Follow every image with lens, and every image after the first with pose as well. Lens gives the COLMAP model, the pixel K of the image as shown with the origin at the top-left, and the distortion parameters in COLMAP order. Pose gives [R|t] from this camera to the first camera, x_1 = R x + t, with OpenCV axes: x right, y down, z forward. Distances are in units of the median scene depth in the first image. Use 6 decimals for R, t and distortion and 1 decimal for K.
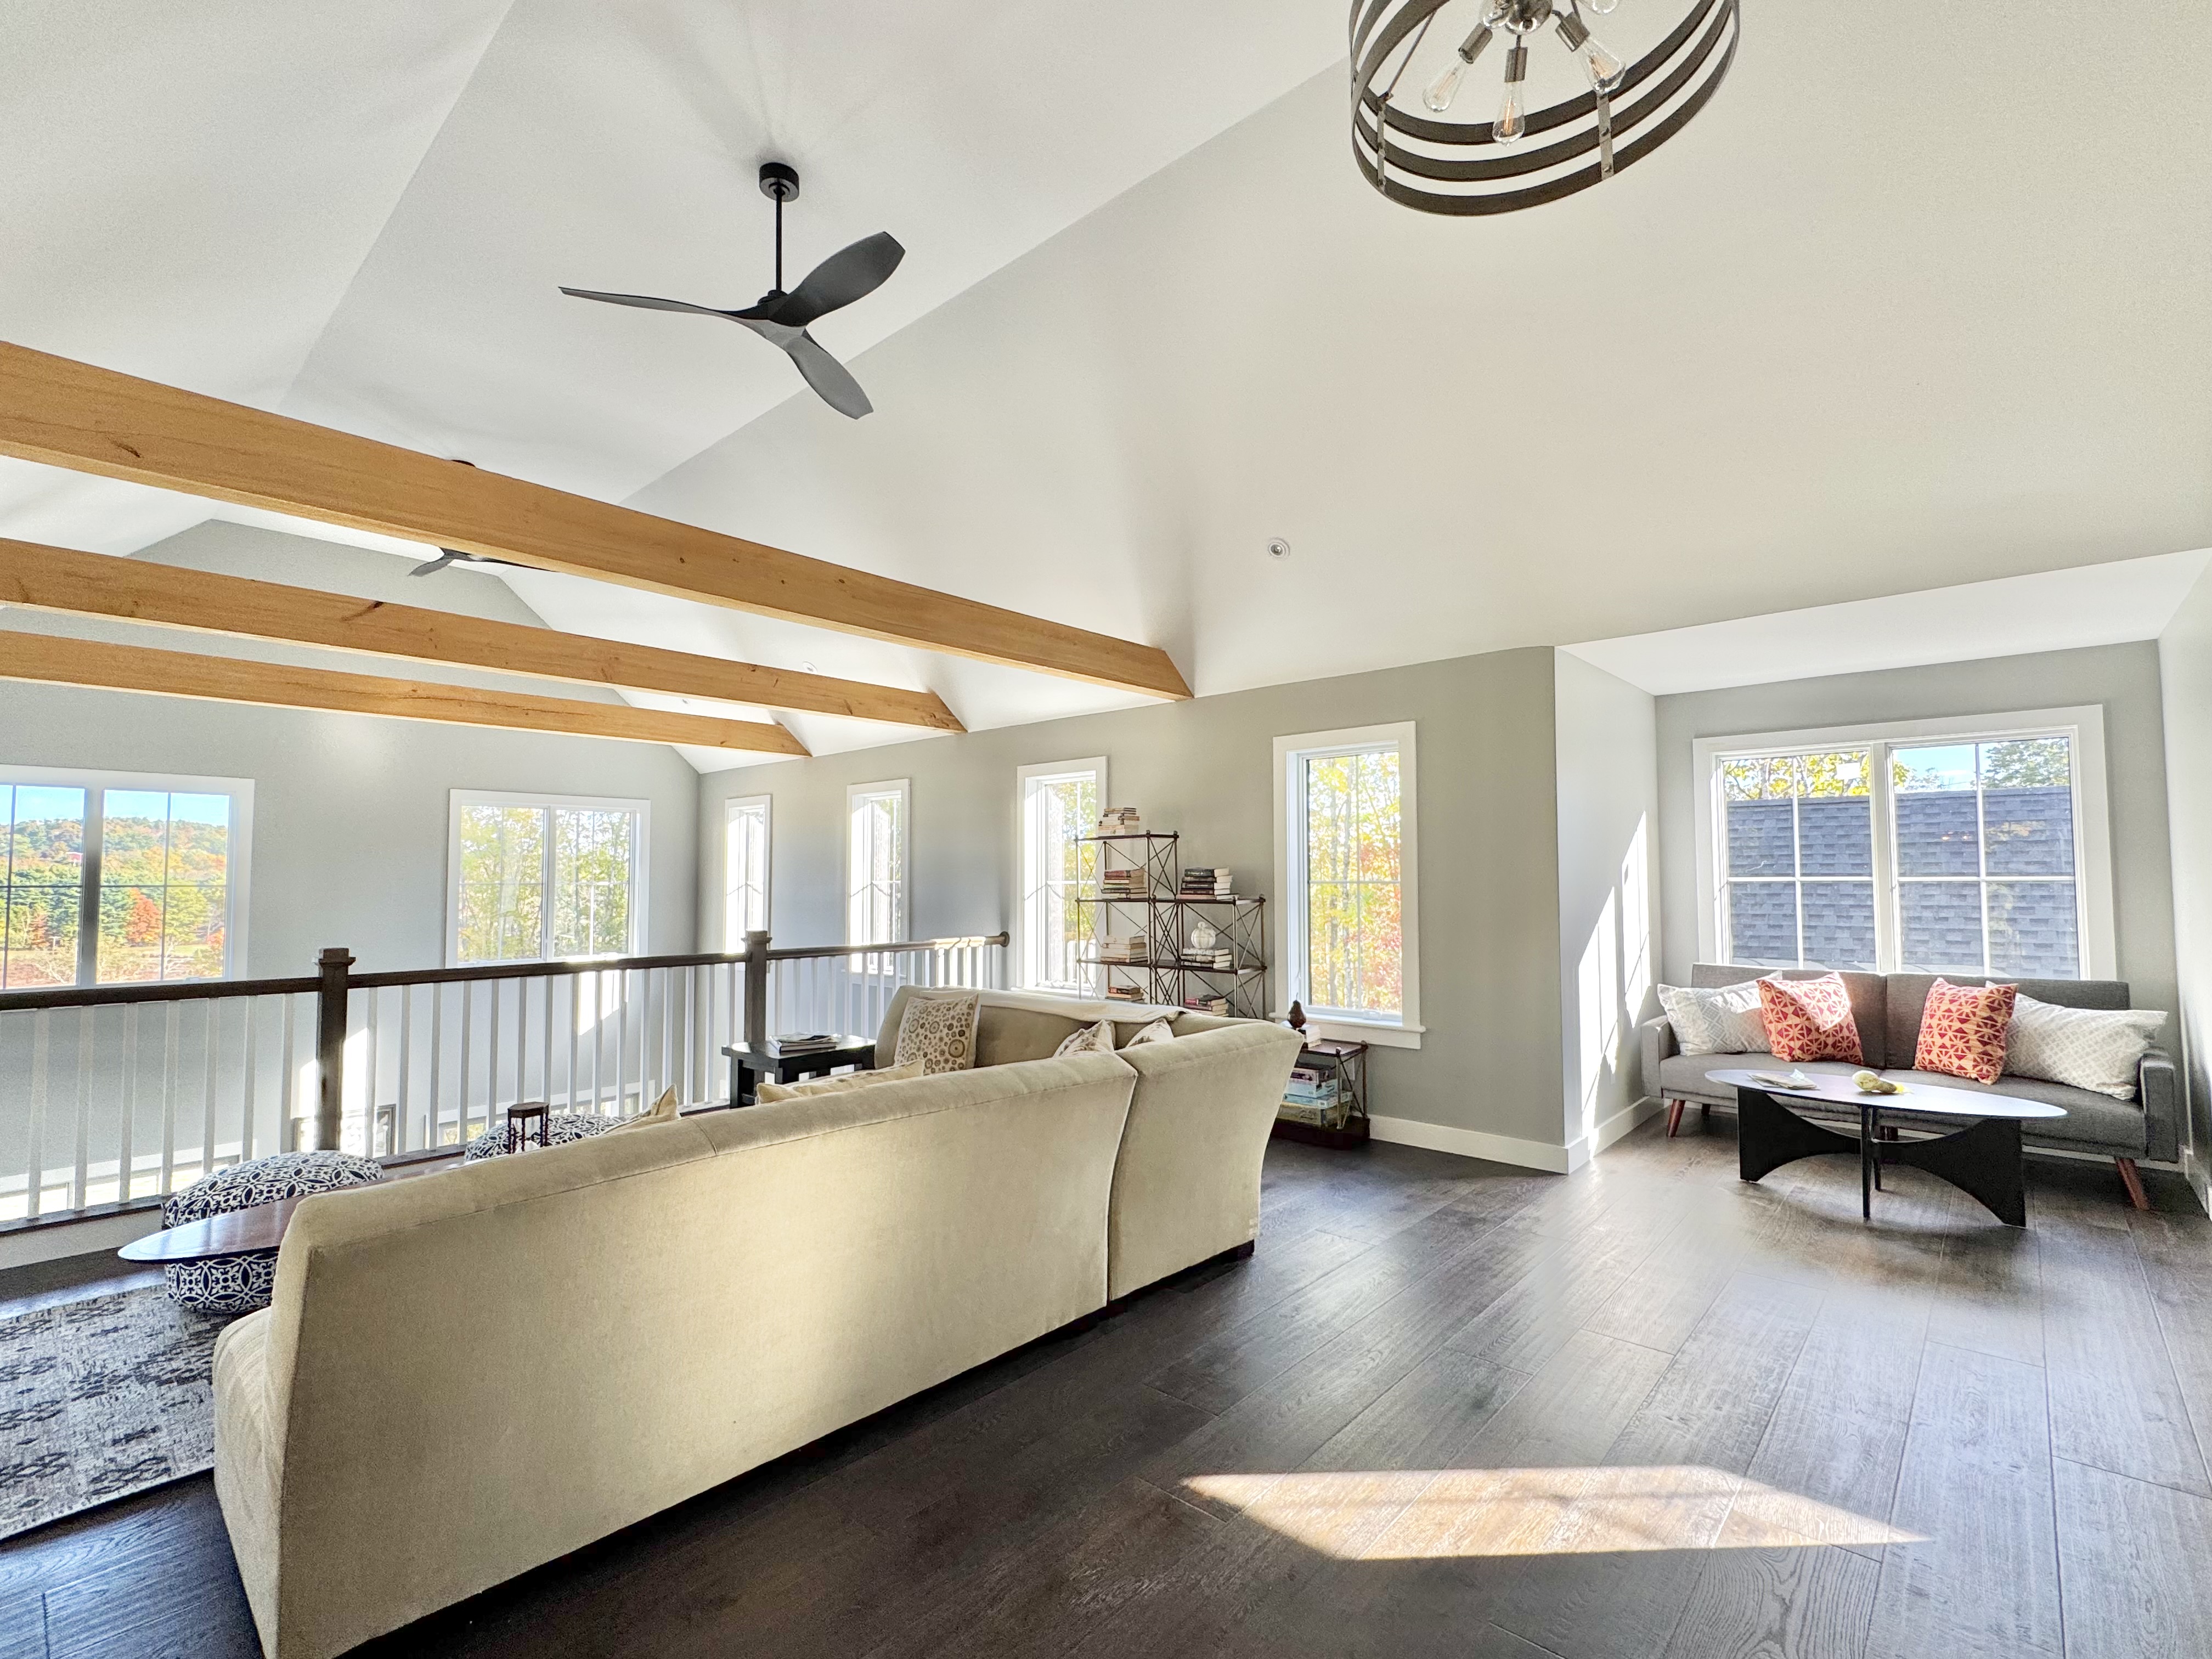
lens RADIAL K [[1051.2, 0, 1101.1], [0, 1051.2, 831.9], [0, 0, 1]] dist [-0.002711, -0.000028]
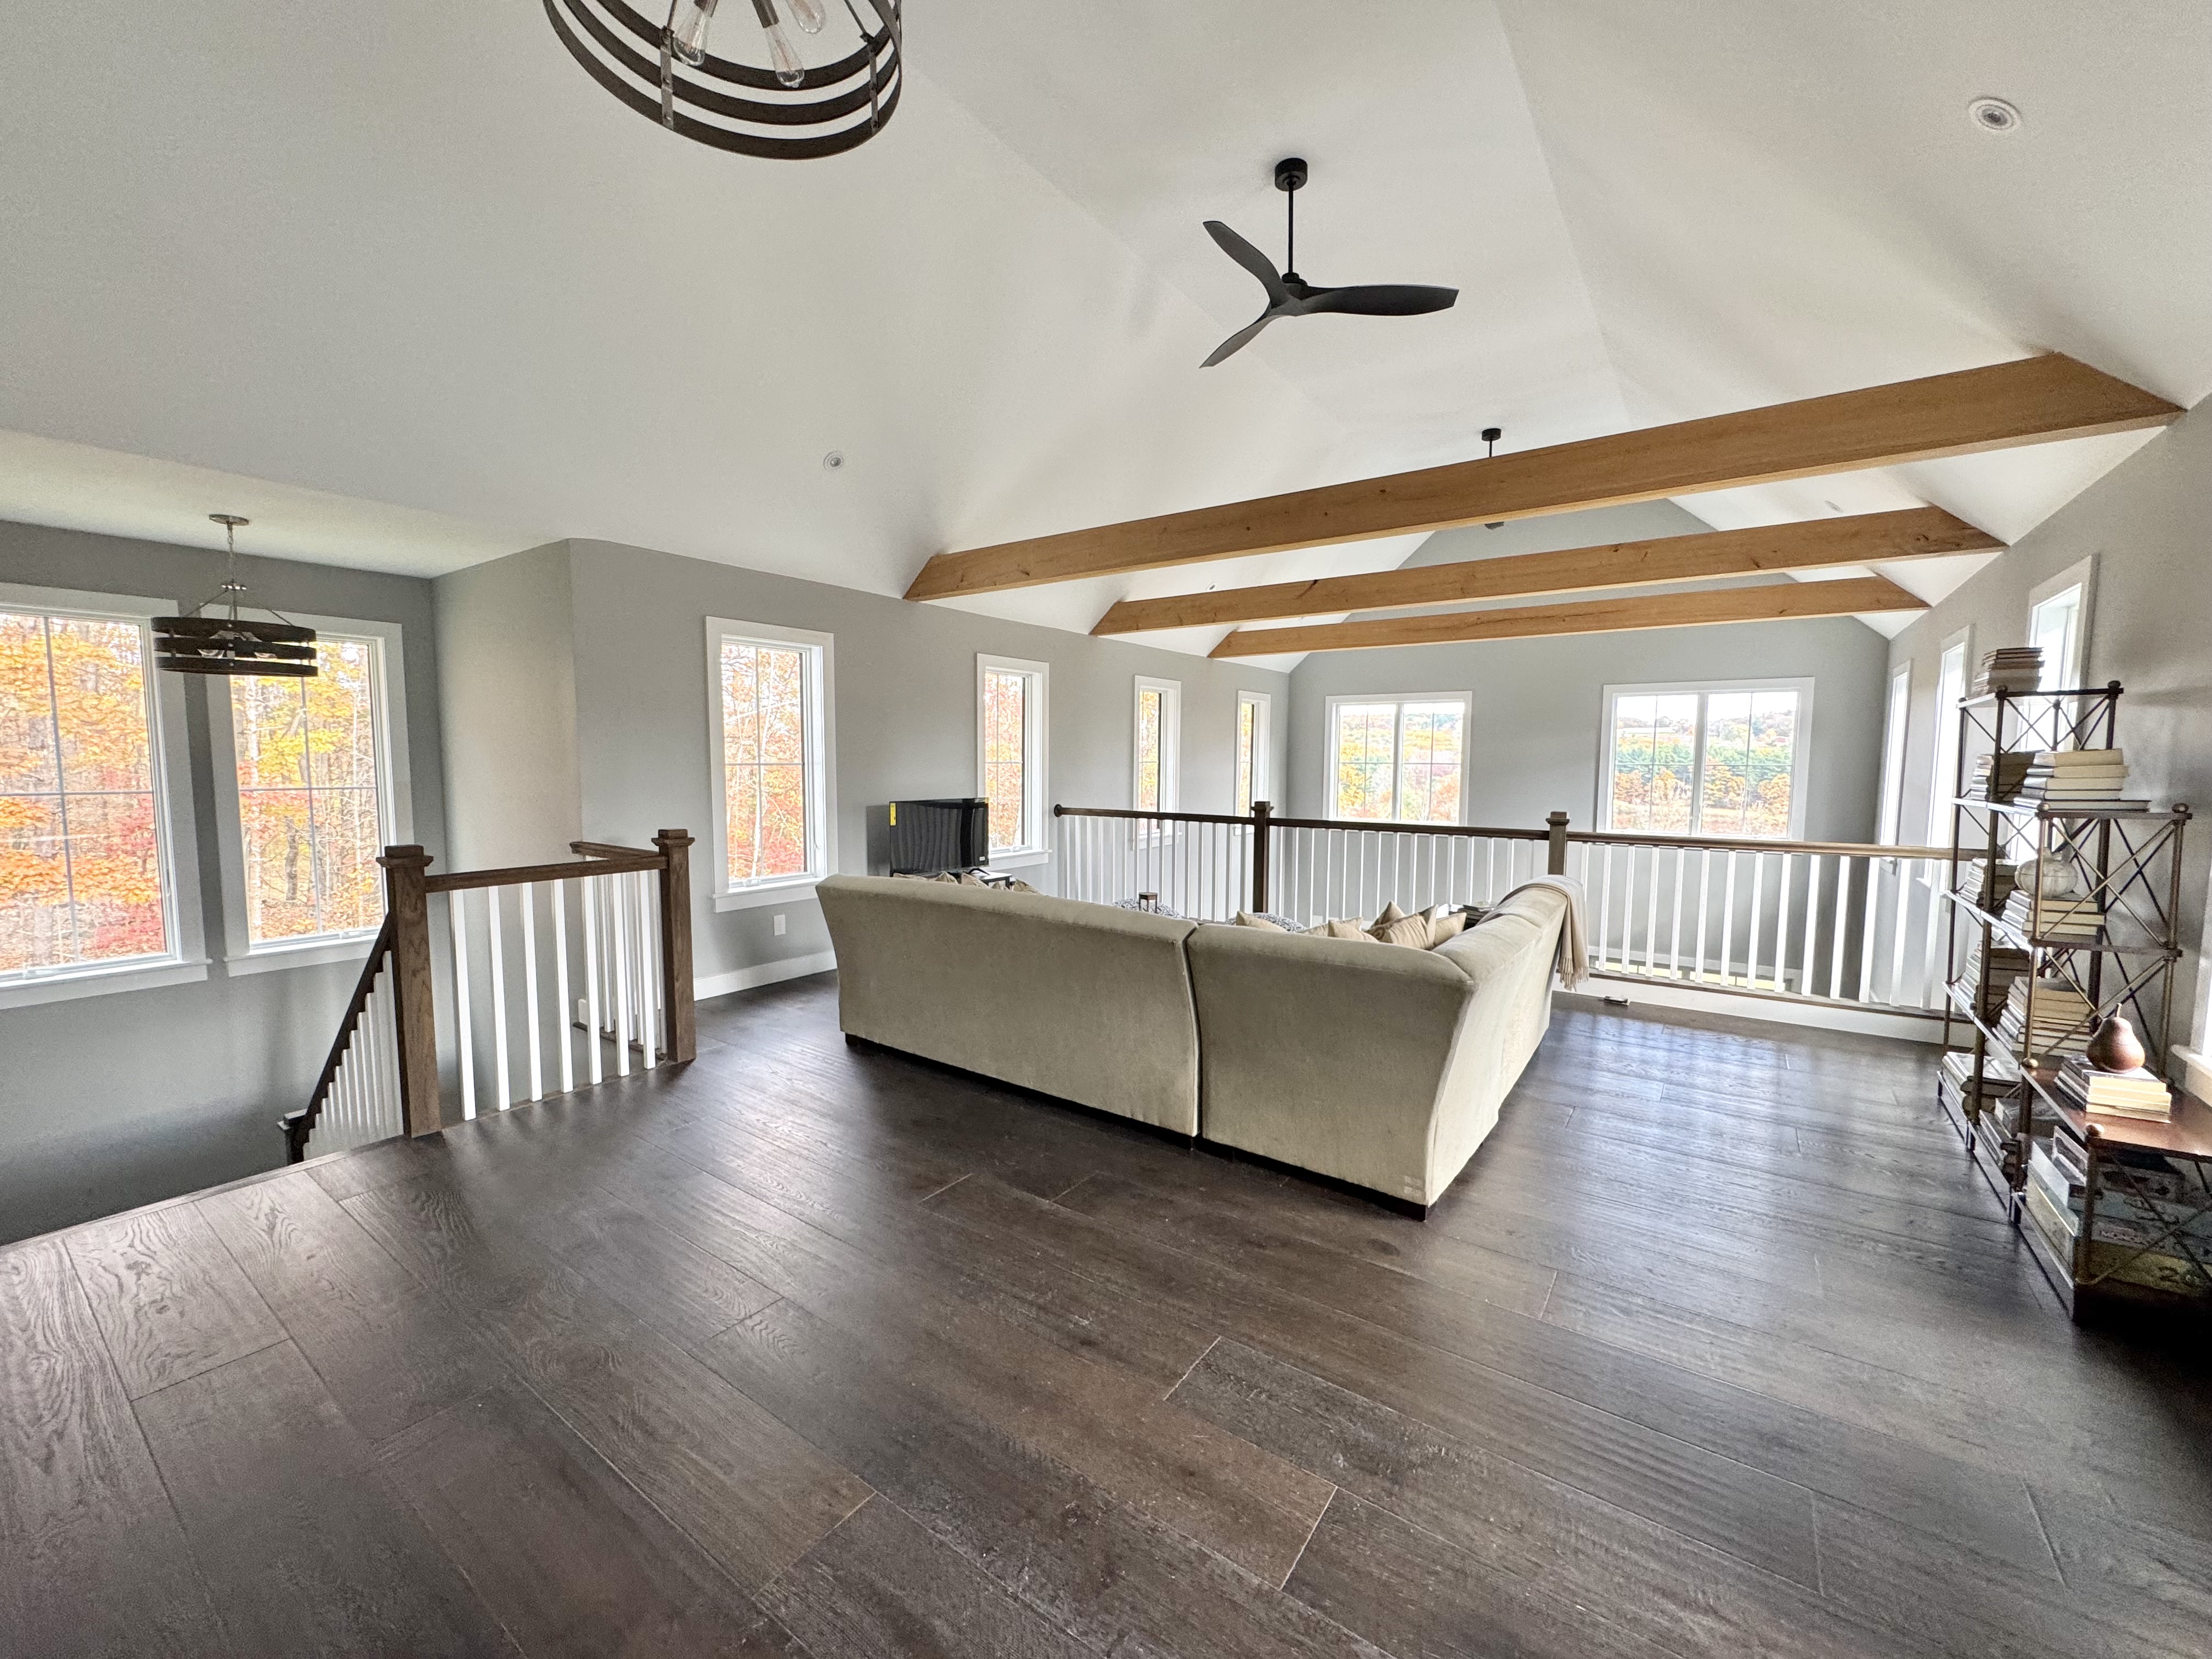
lens RADIAL K [[885.9, 0, 1108.5], [0, 885.9, 836.9], [0, 0, 1]] dist [0.000044, -0.000350]
pose [[0.100439, 0.090924, -0.990780, 0.549930], [0.042496, 0.994515, 0.095575, 0.016602], [0.994035, -0.051703, 0.096024, 0.494692]]
